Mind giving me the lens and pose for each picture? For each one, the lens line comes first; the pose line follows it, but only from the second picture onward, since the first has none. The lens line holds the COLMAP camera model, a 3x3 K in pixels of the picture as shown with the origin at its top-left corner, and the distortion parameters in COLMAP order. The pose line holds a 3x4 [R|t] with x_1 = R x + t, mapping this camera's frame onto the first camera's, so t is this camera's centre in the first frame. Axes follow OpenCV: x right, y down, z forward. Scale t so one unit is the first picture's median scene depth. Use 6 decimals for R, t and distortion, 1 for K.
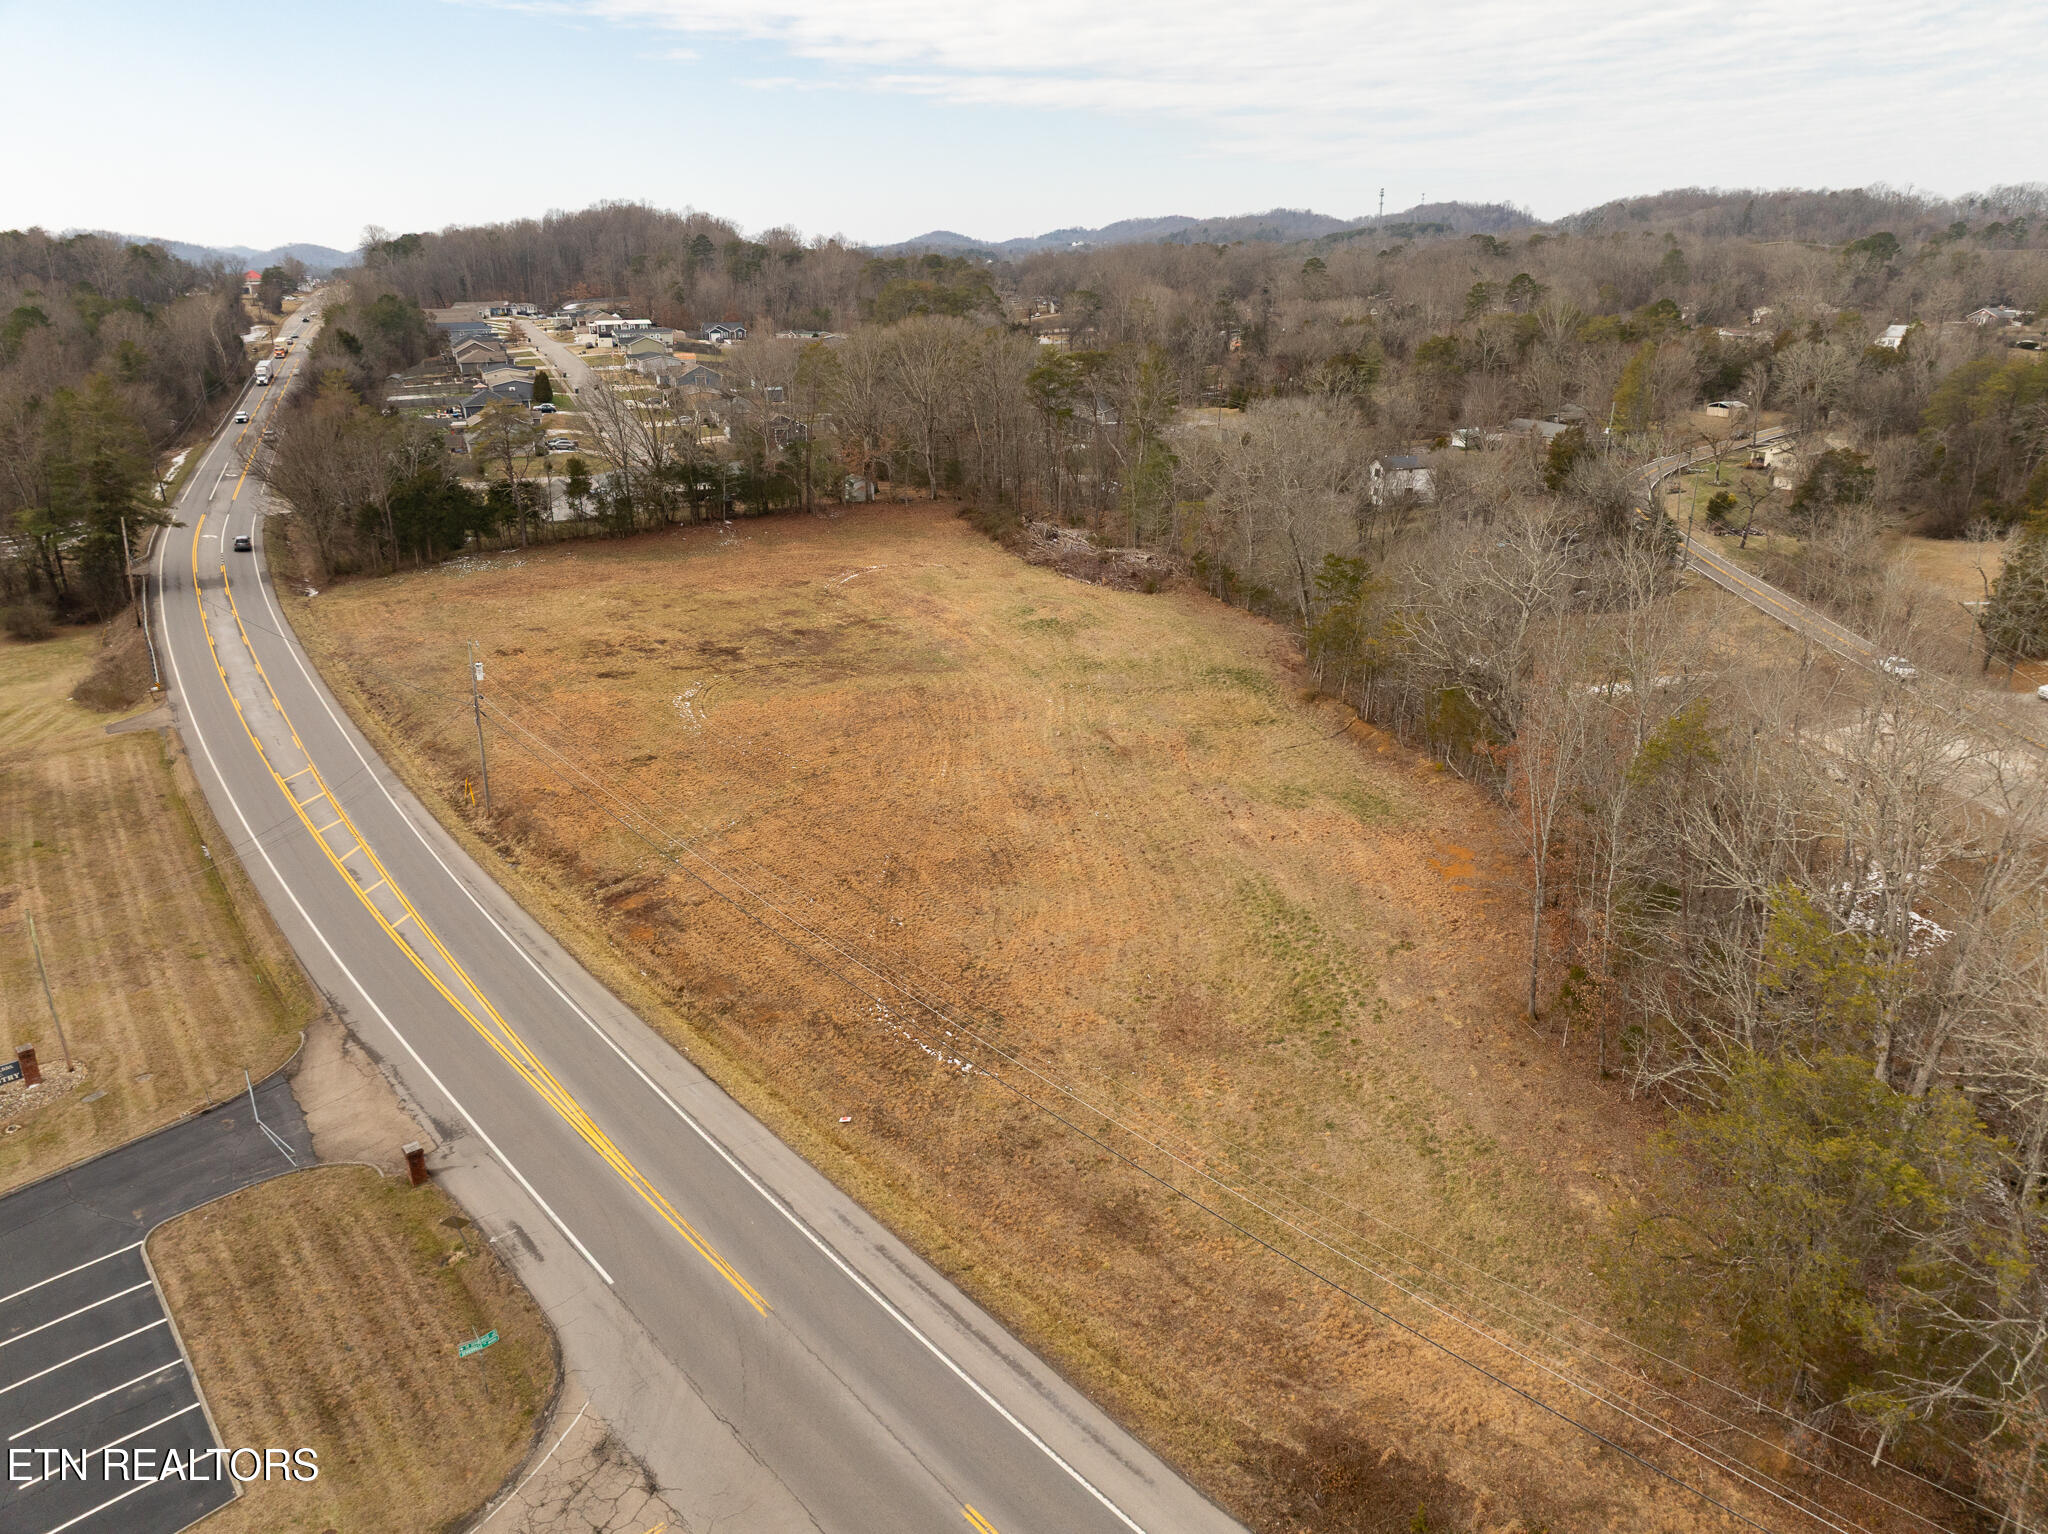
lens RADIAL K [[1443.0, 0, 1032.5], [0, 1443.0, 777.6], [0, 0, 1]] dist [-0.044772, 0.012093]
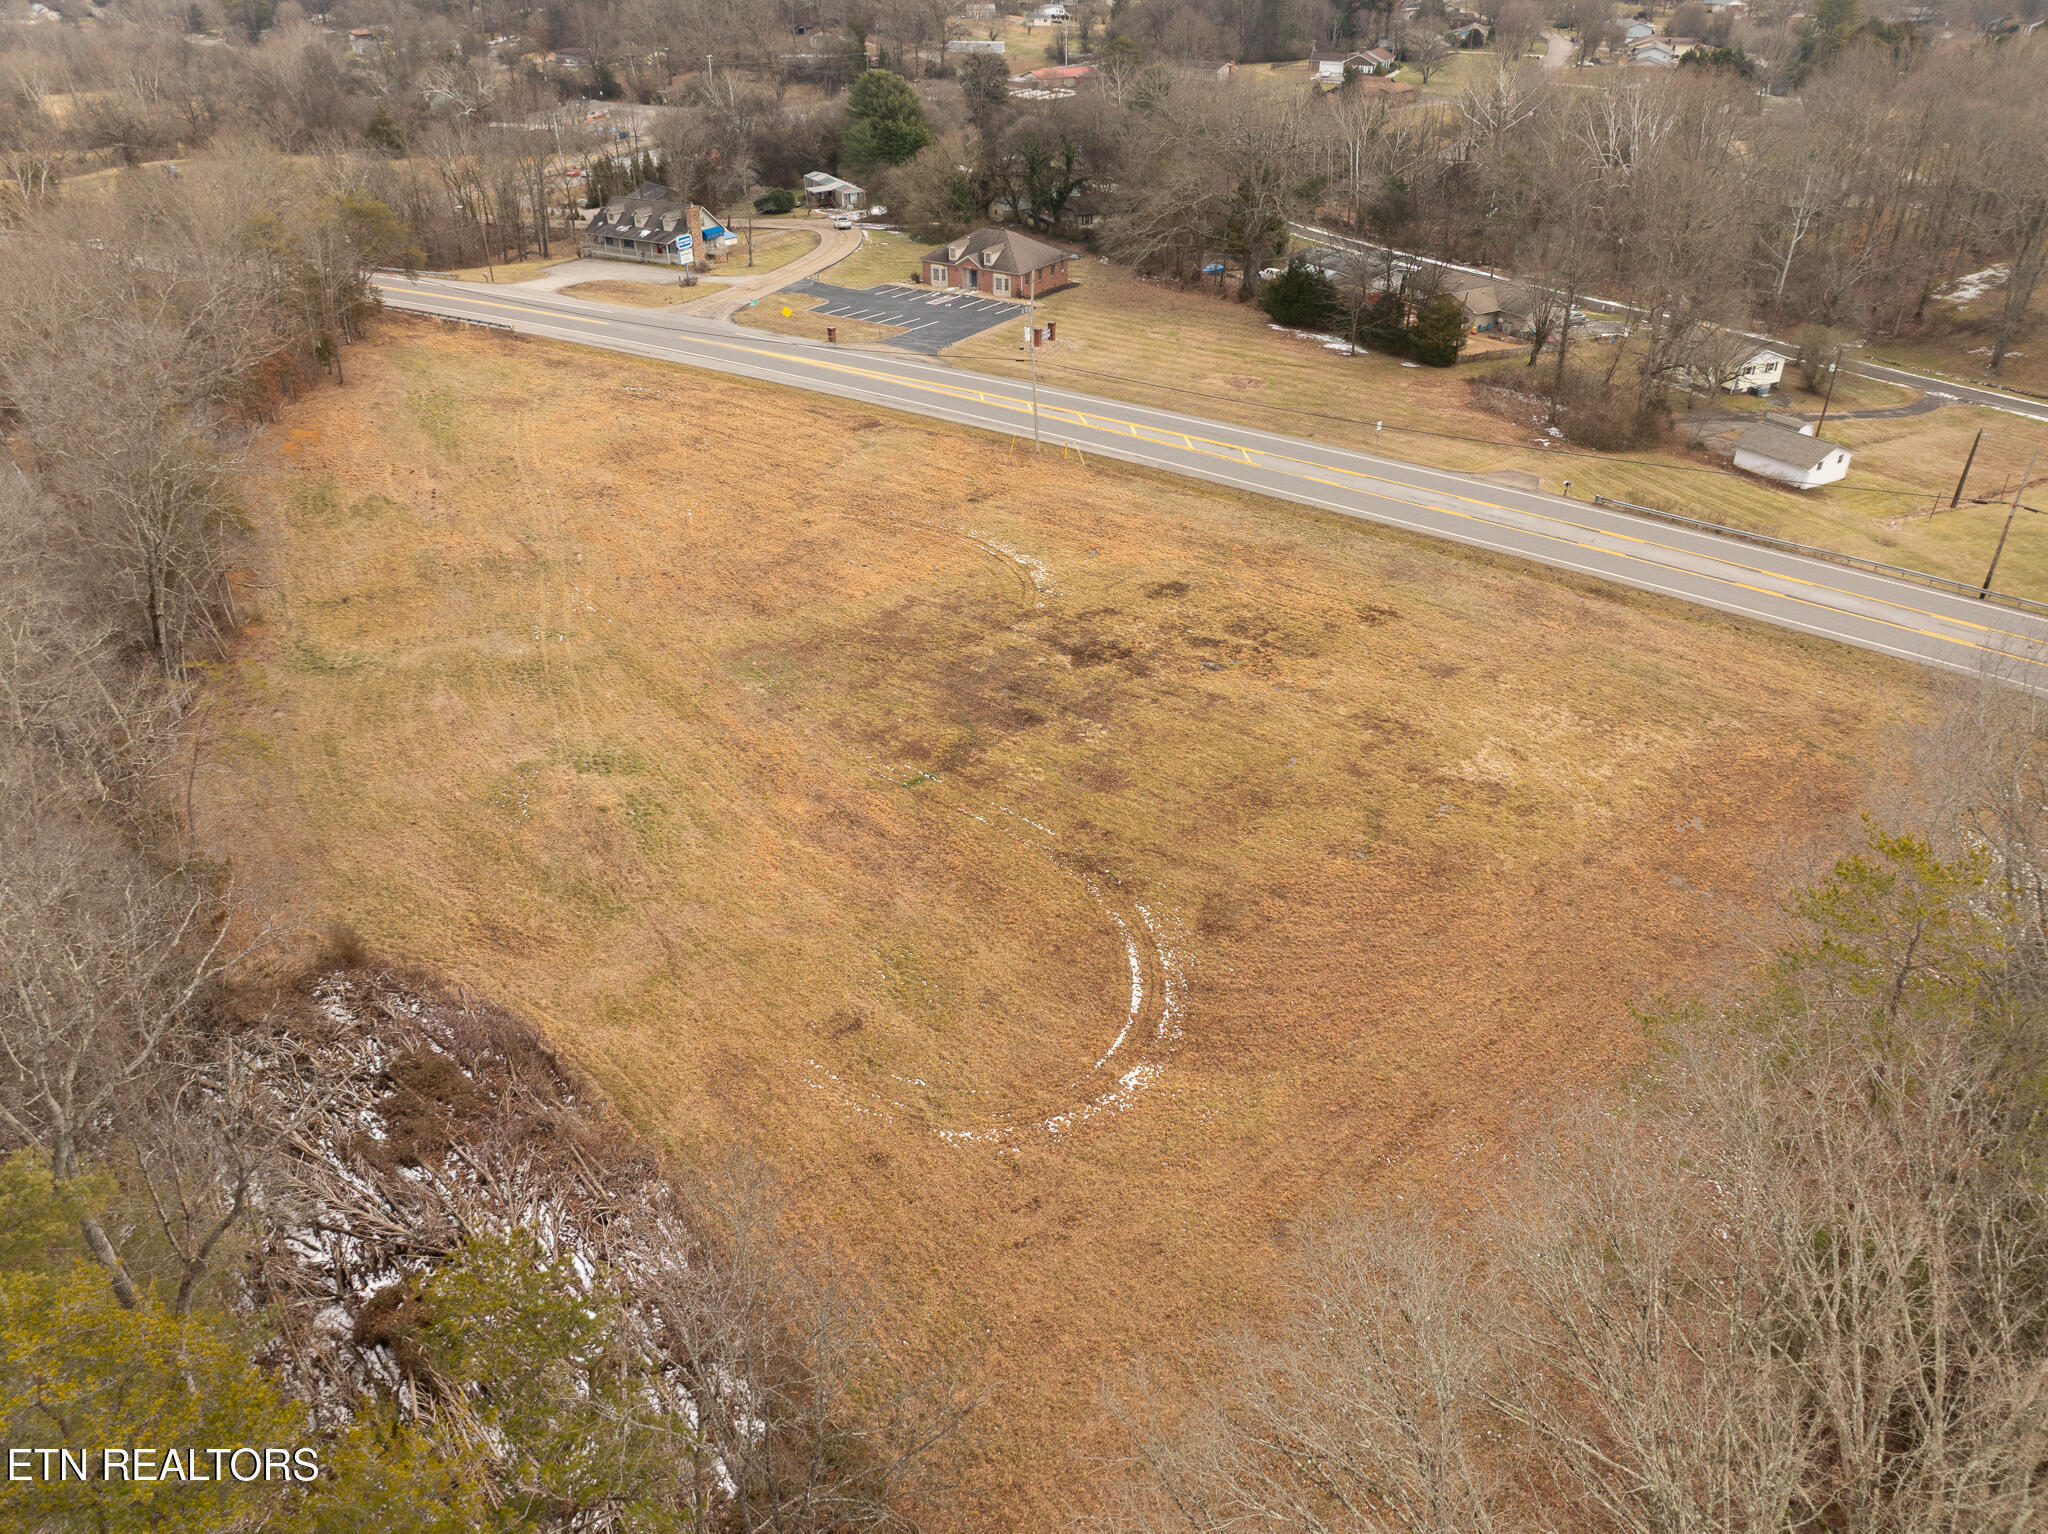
lens RADIAL K [[1443.0, 0, 1043.5], [0, 1443.0, 774.0], [0, 0, 1]] dist [-0.044772, 0.012093]
pose [[-0.959324, 0.147459, -0.240735, -0.022903], [-0.097903, 0.626045, 0.773617, -0.609092], [0.264787, 0.765718, -0.586143, 1.520627]]
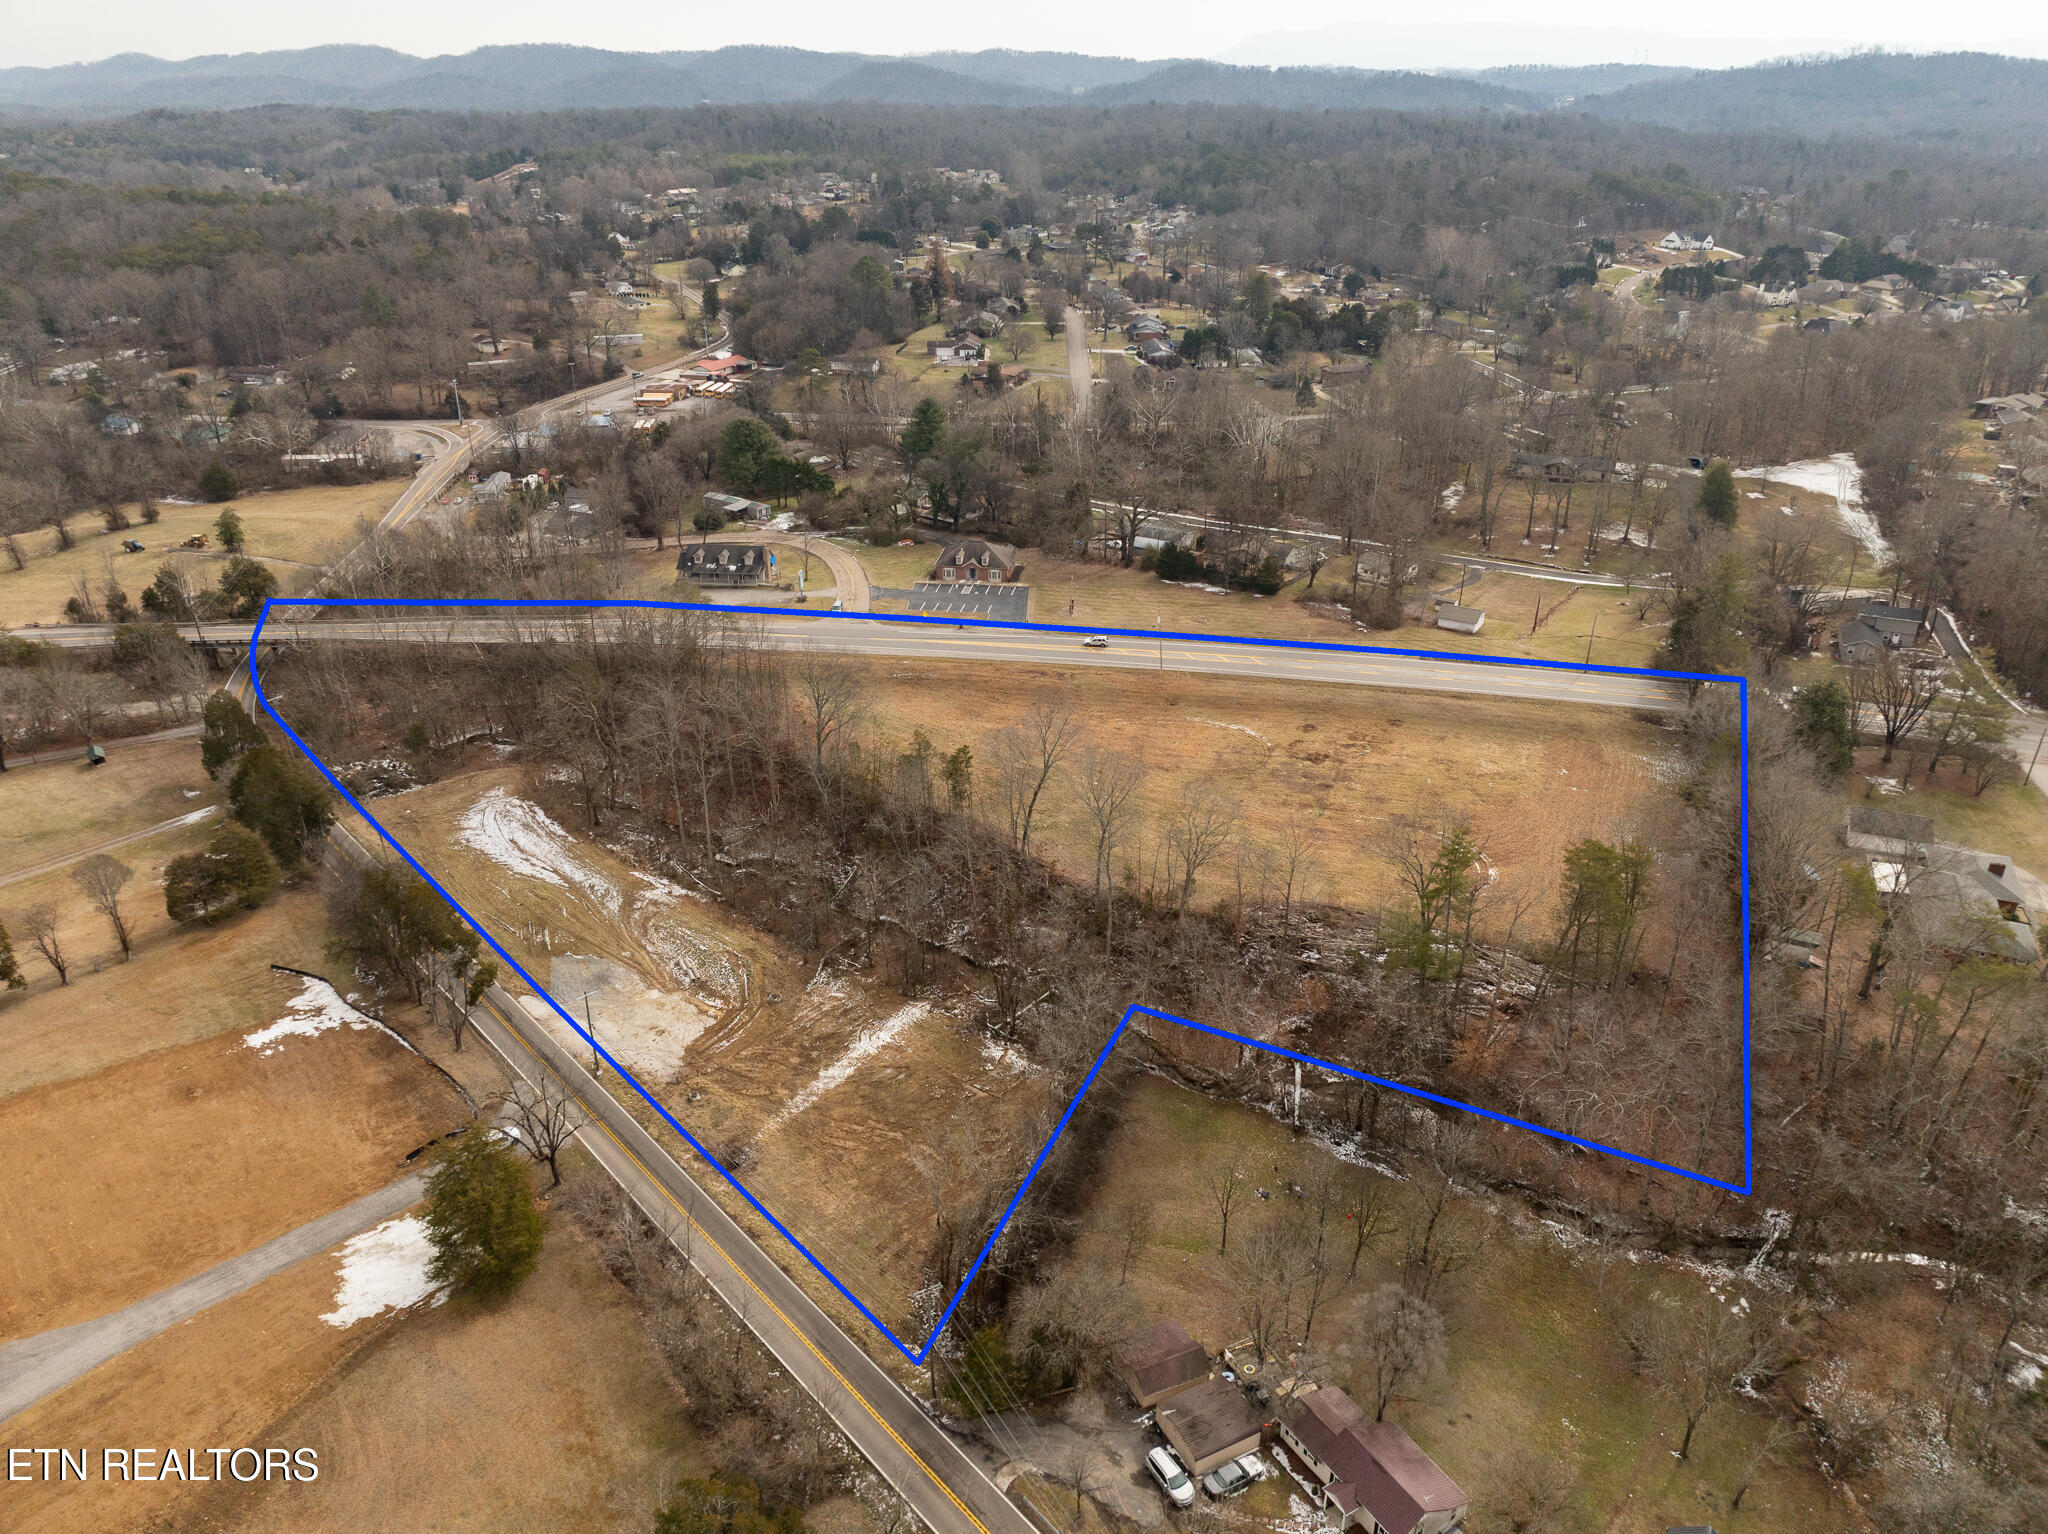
lens RADIAL K [[1443.0, 0, 1040.1], [0, 1443.0, 769.6], [0, 0, 1]] dist [-0.044772, 0.012093]
pose [[-0.747235, 0.290099, -0.597898, 1.039839], [-0.229140, 0.732047, 0.641562, -1.103993], [0.623806, 0.616400, -0.480538, 1.684828]]
